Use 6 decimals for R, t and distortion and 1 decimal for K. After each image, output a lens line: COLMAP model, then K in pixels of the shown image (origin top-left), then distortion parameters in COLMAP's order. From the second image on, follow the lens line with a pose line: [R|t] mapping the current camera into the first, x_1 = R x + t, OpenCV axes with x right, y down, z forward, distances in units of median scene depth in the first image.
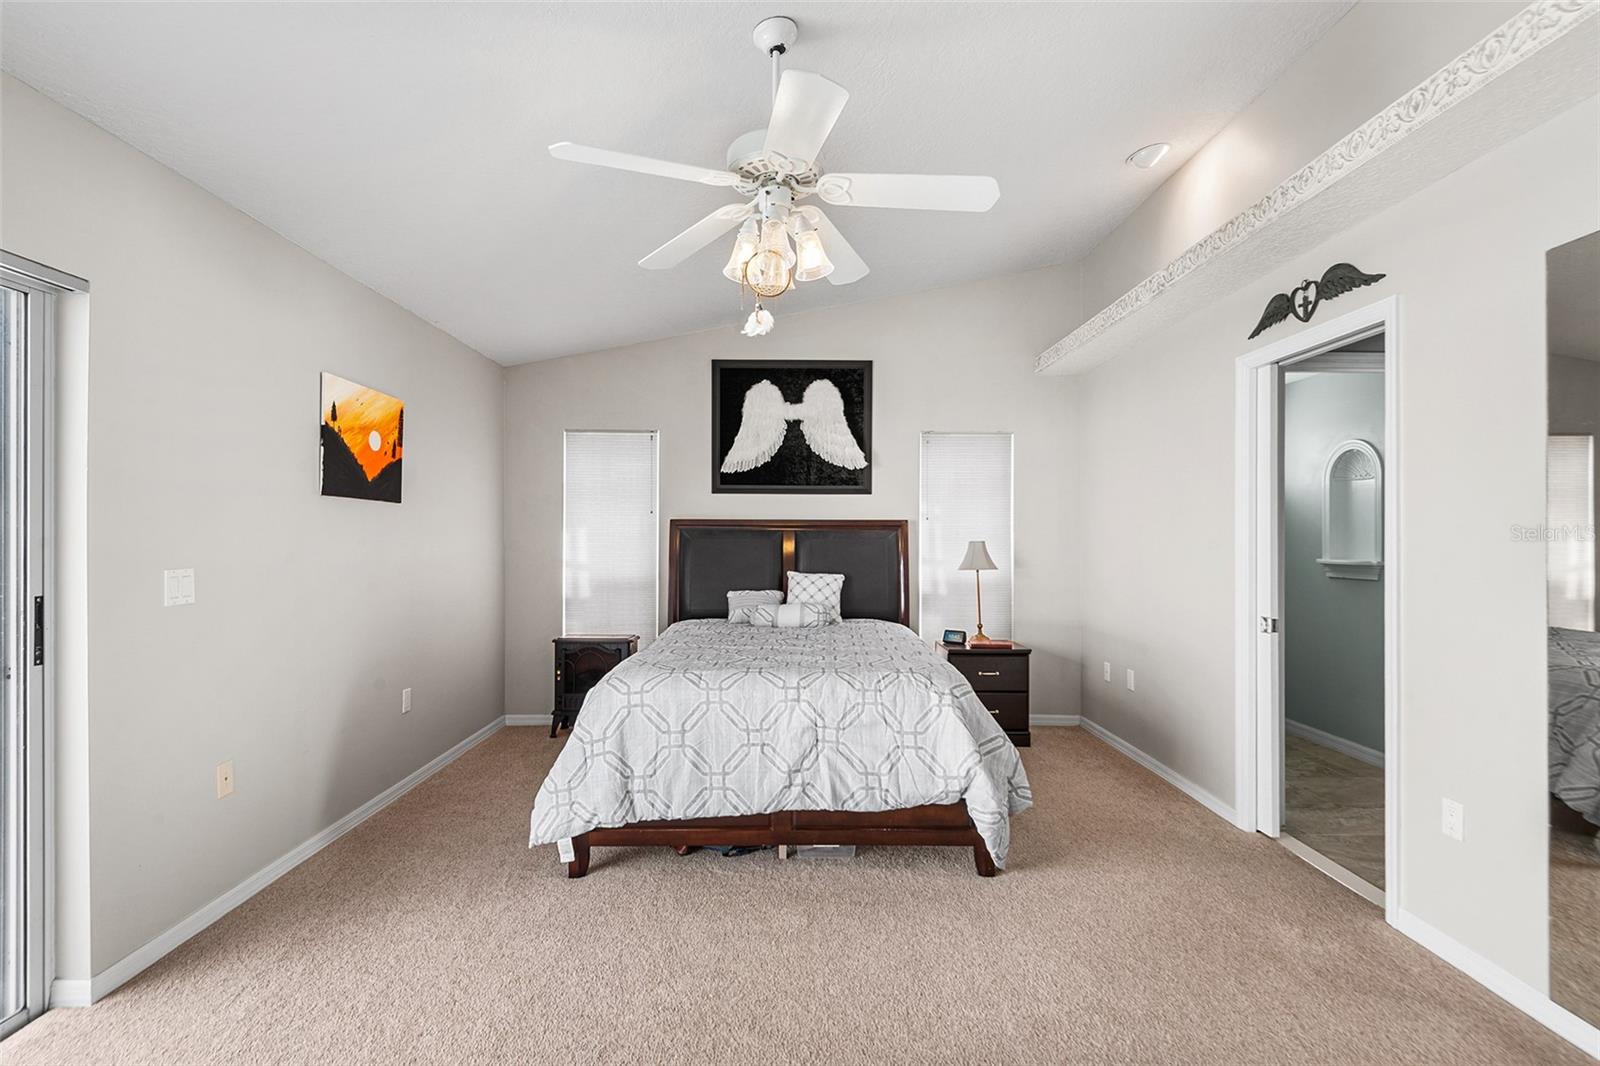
lens RADIAL K [[734.5, 0, 795.1], [0, 734.5, 534.3], [0, 0, 1]] dist [0.040554, -0.023700]
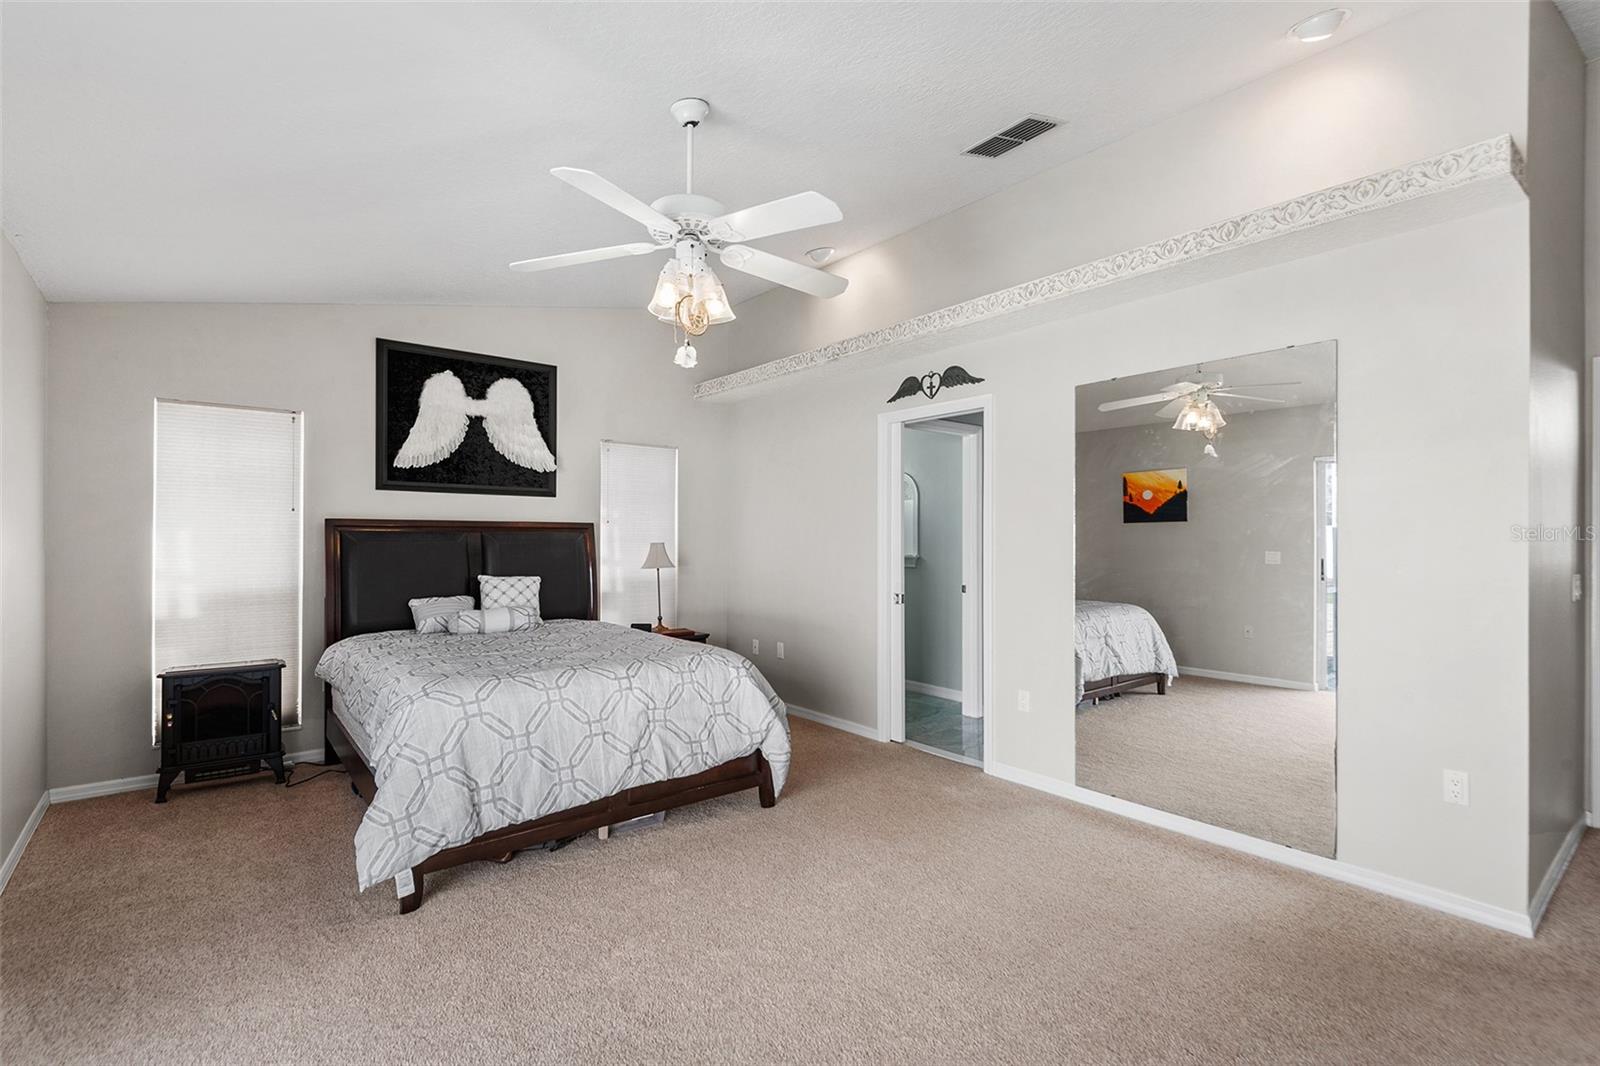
lens RADIAL K [[734.5, 0, 795.1], [0, 734.5, 534.3], [0, 0, 1]] dist [0.040554, -0.023700]
pose [[0.784664, 0.002628, 0.619916, -0.437420], [-0.001932, 0.999997, -0.001794, -0.002478], [-0.619918, 0.000210, 0.784666, -0.014445]]
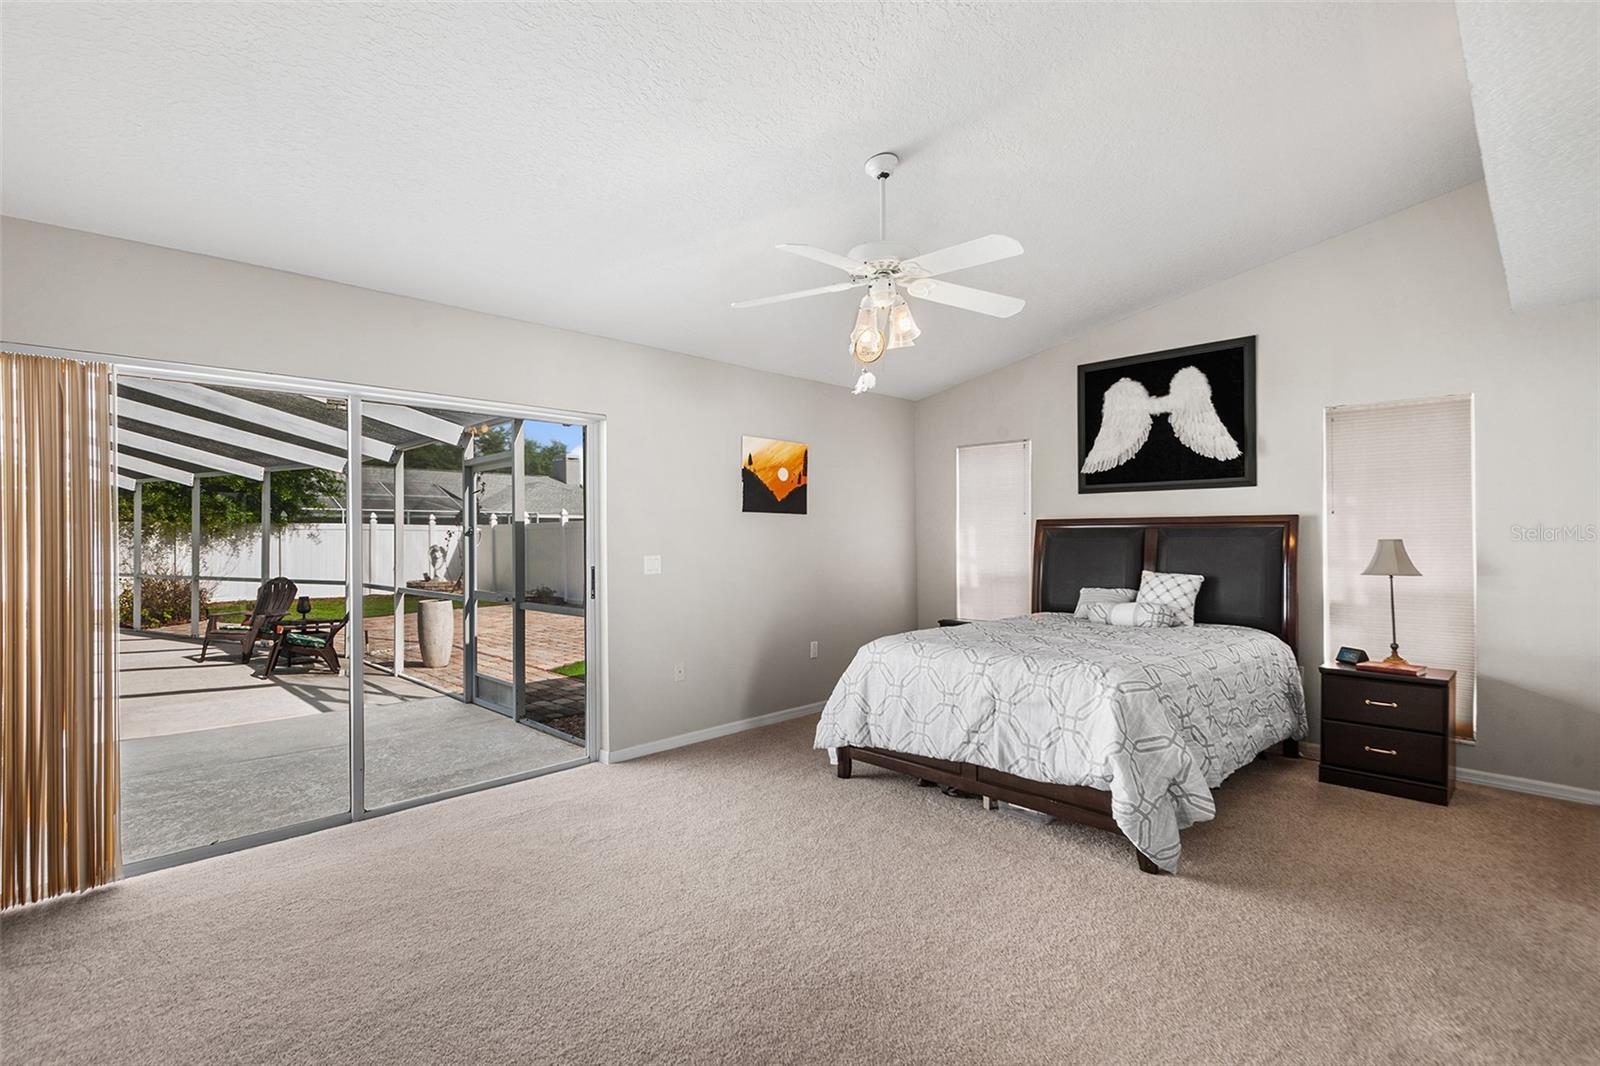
lens RADIAL K [[739.9, 0, 792.6], [0, 739.9, 535.4], [0, 0, 1]] dist [0.047089, -0.031477]
pose [[0.697579, -0.005886, -0.716484, 0.584685], [0.009146, 0.999958, 0.000690, -0.001723], [0.716450, -0.007035, 0.697603, -0.047994]]
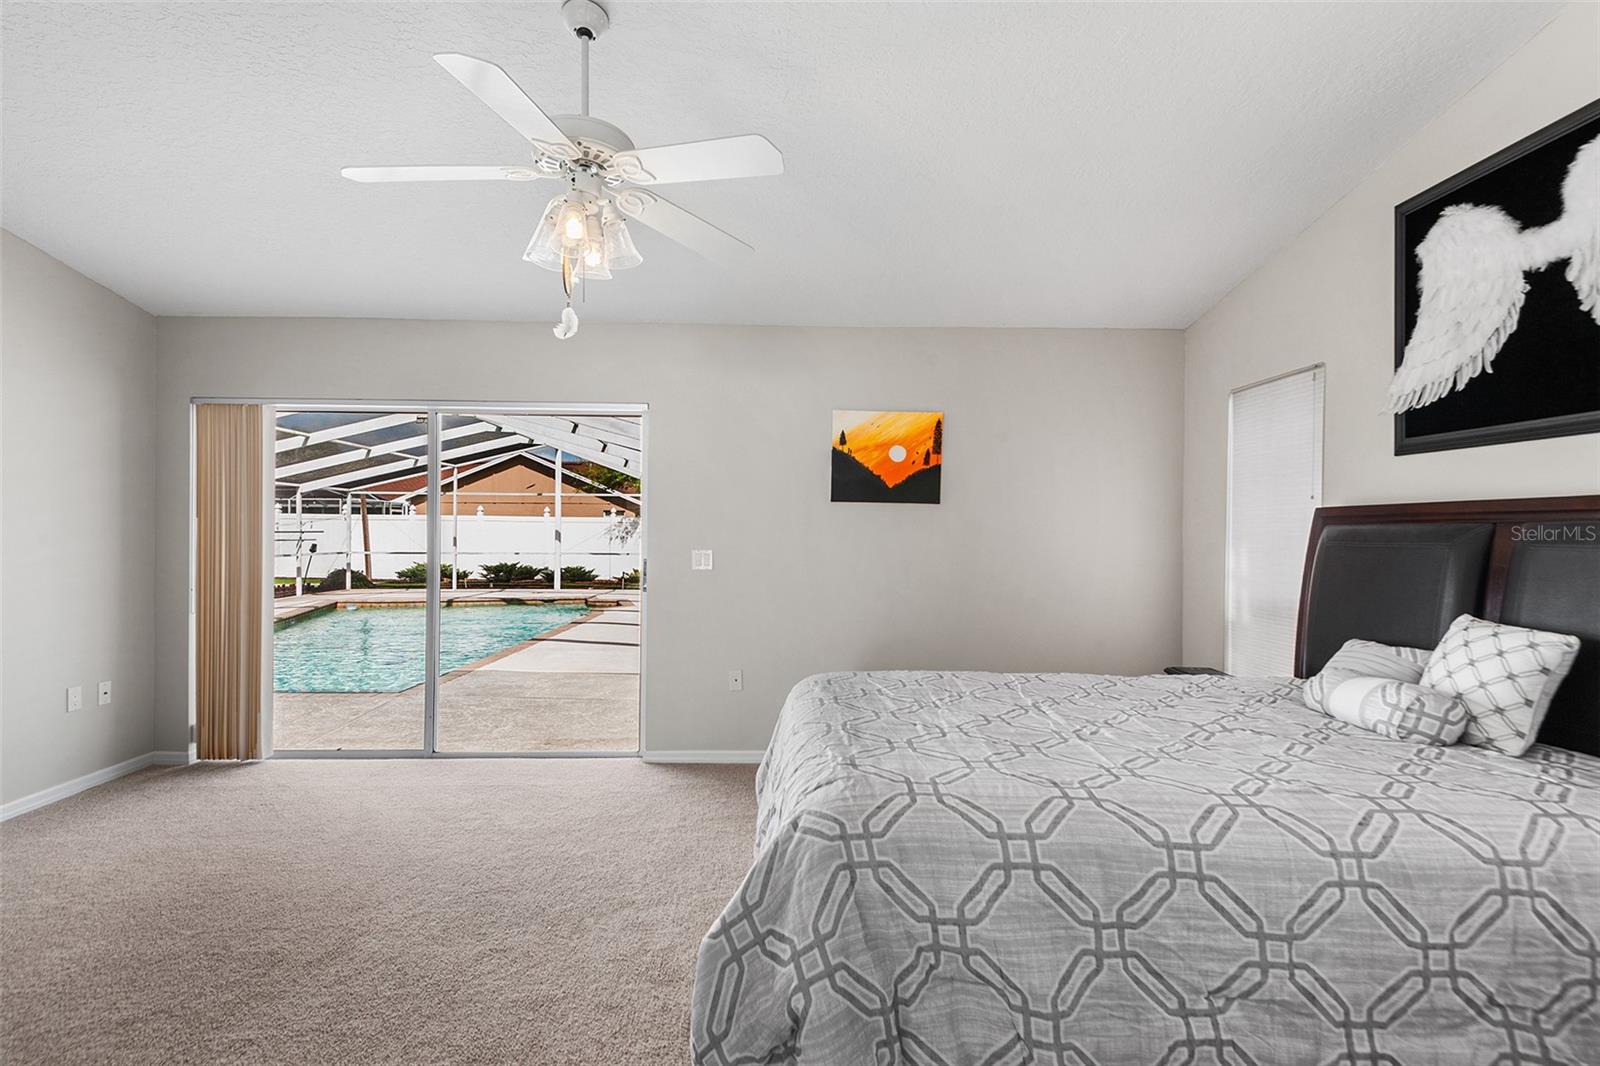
lens RADIAL K [[734.5, 0, 795.1], [0, 734.5, 534.3], [0, 0, 1]] dist [0.040554, -0.023700]
pose [[0.013448, 0.000830, -0.999909, 0.686785], [-0.006183, 0.999981, 0.000746, 0.005796], [0.999890, 0.006173, 0.013453, 0.898901]]
